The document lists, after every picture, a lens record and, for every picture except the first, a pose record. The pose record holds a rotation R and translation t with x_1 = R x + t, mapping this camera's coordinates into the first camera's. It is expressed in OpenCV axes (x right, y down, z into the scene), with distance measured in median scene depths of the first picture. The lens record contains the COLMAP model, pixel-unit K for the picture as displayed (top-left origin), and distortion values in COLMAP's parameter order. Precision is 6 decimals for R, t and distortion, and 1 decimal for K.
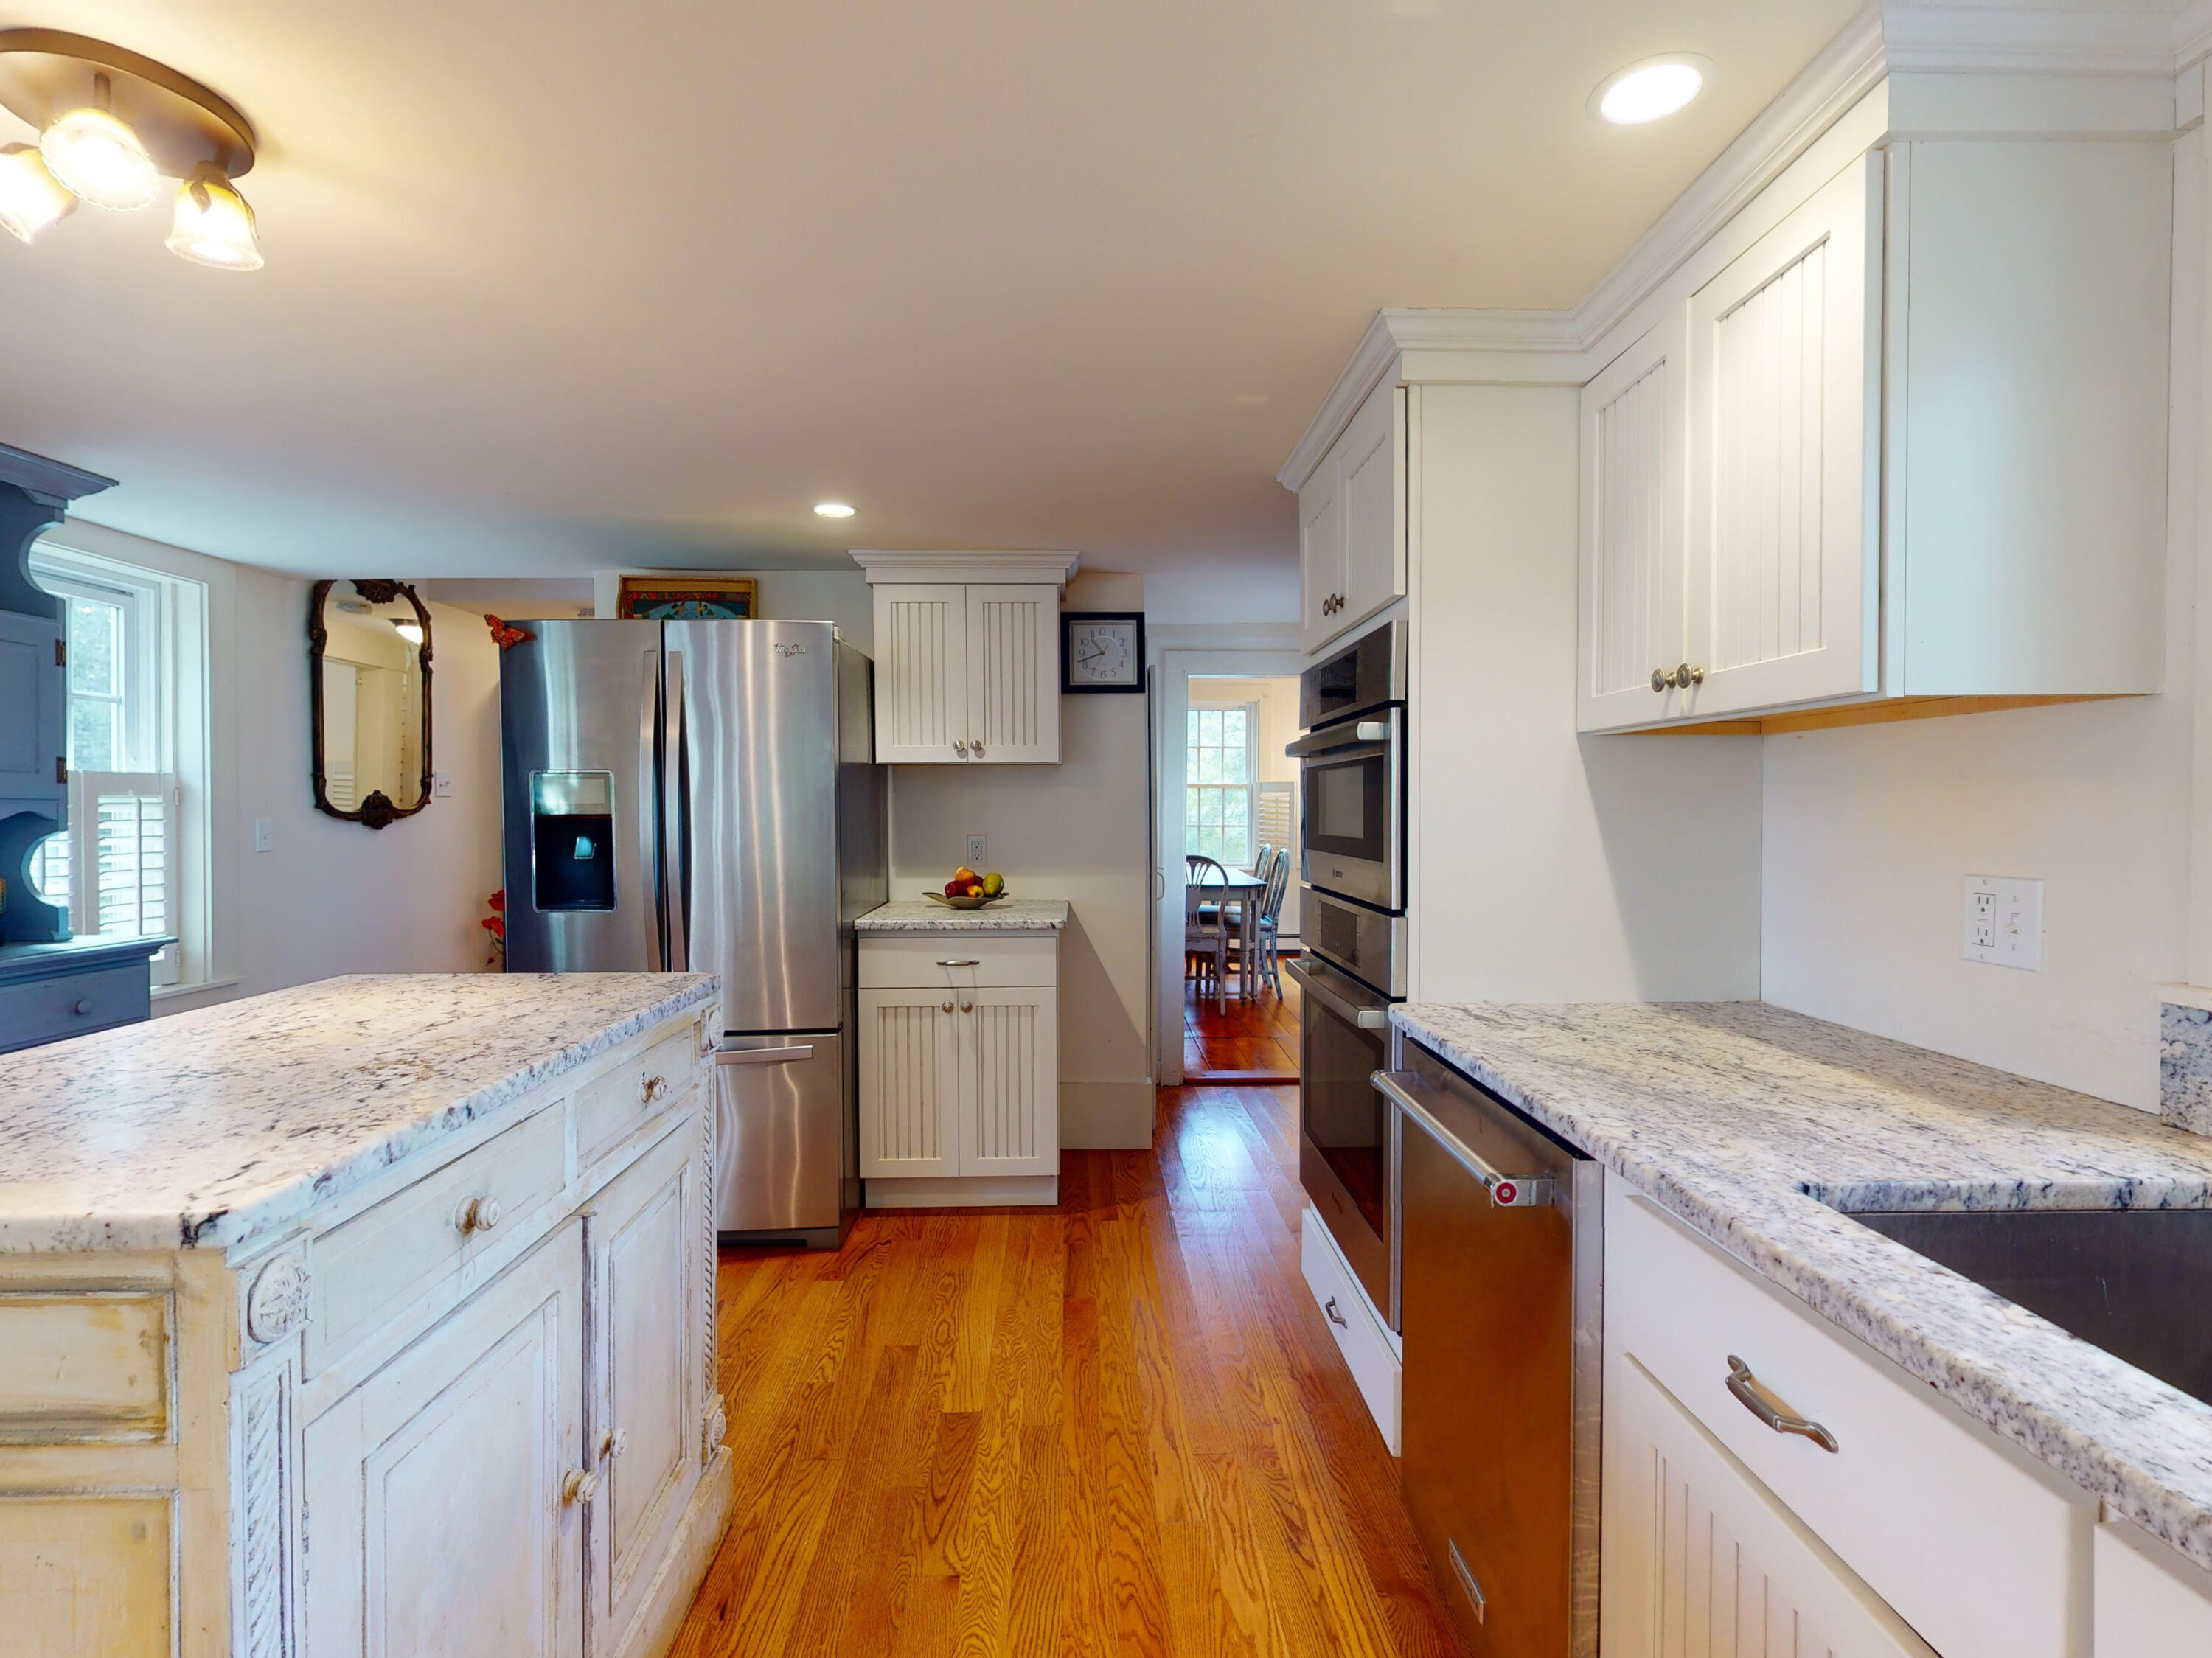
lens RADIAL K [[1081.3, 0, 1105.6], [0, 1081.3, 830.1], [0, 0, 1]] dist [-0.000148, 0.001867]
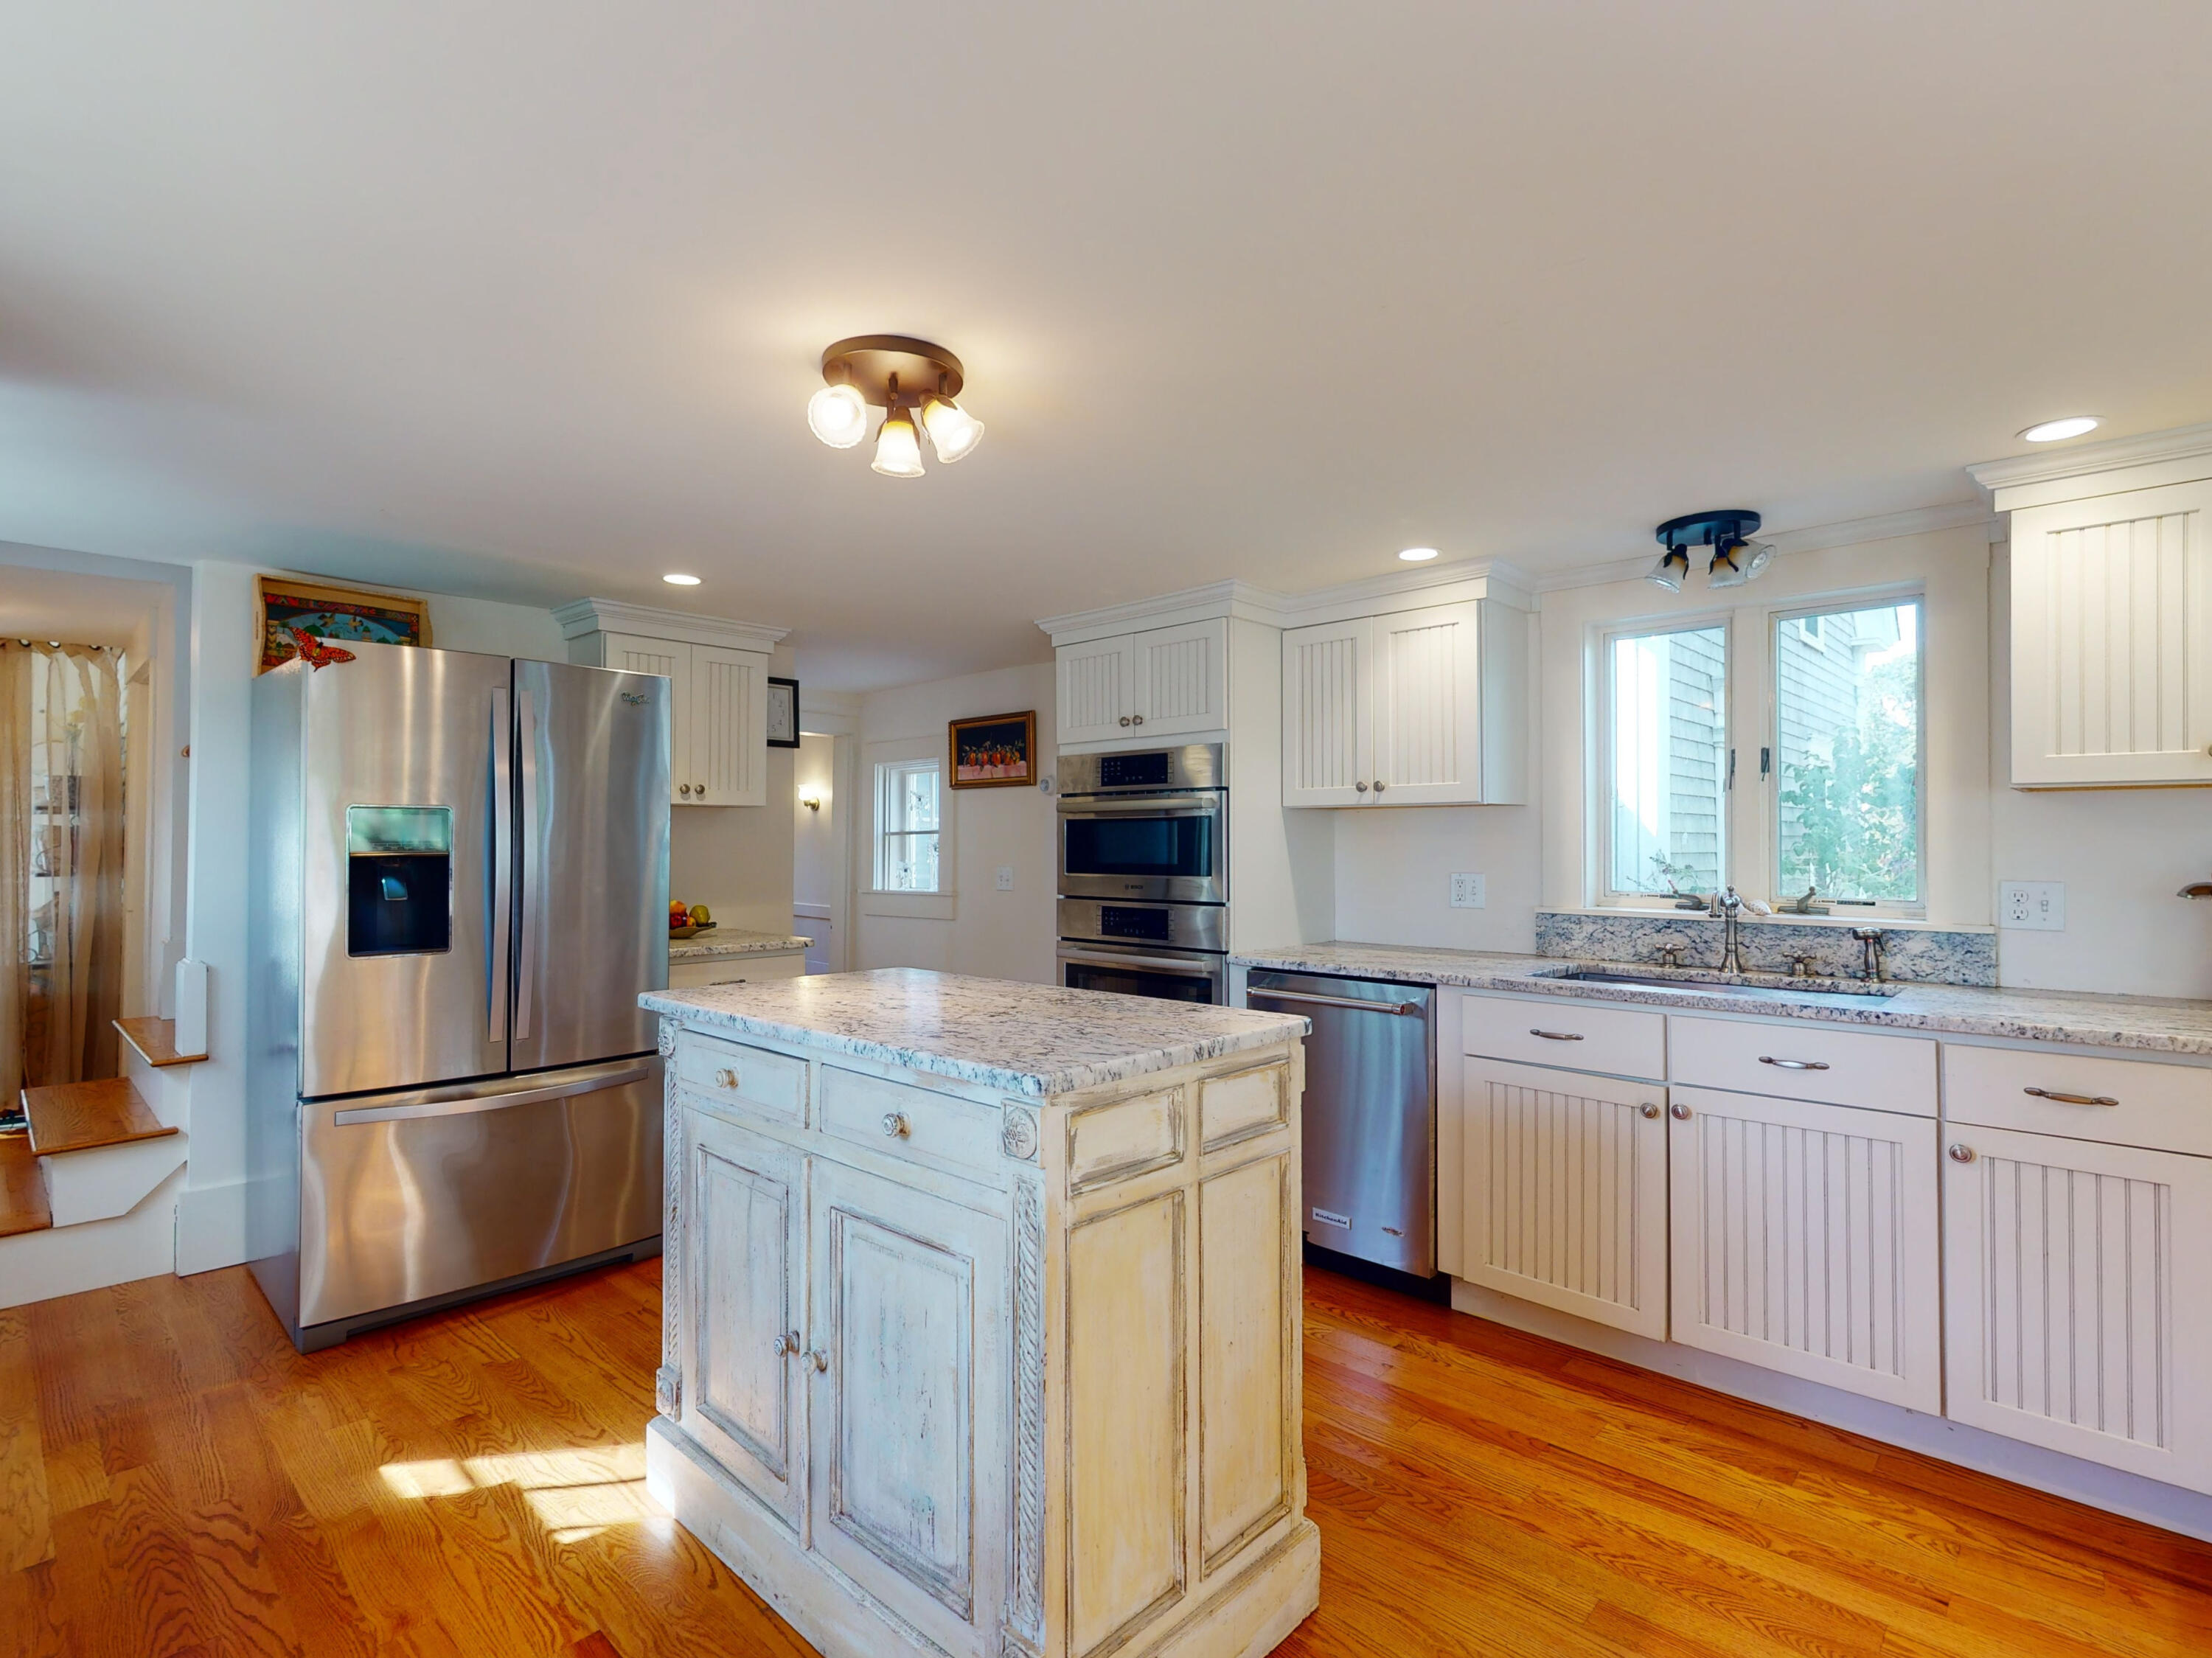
lens RADIAL K [[1081.3, 0, 1107.2], [0, 1081.3, 828.5], [0, 0, 1]] dist [-0.000148, 0.001867]
pose [[0.712134, 0.010871, 0.701960, -1.034756], [0.014620, 0.999434, -0.030309, 0.002607], [-0.701892, 0.031847, 0.711571, -0.138342]]
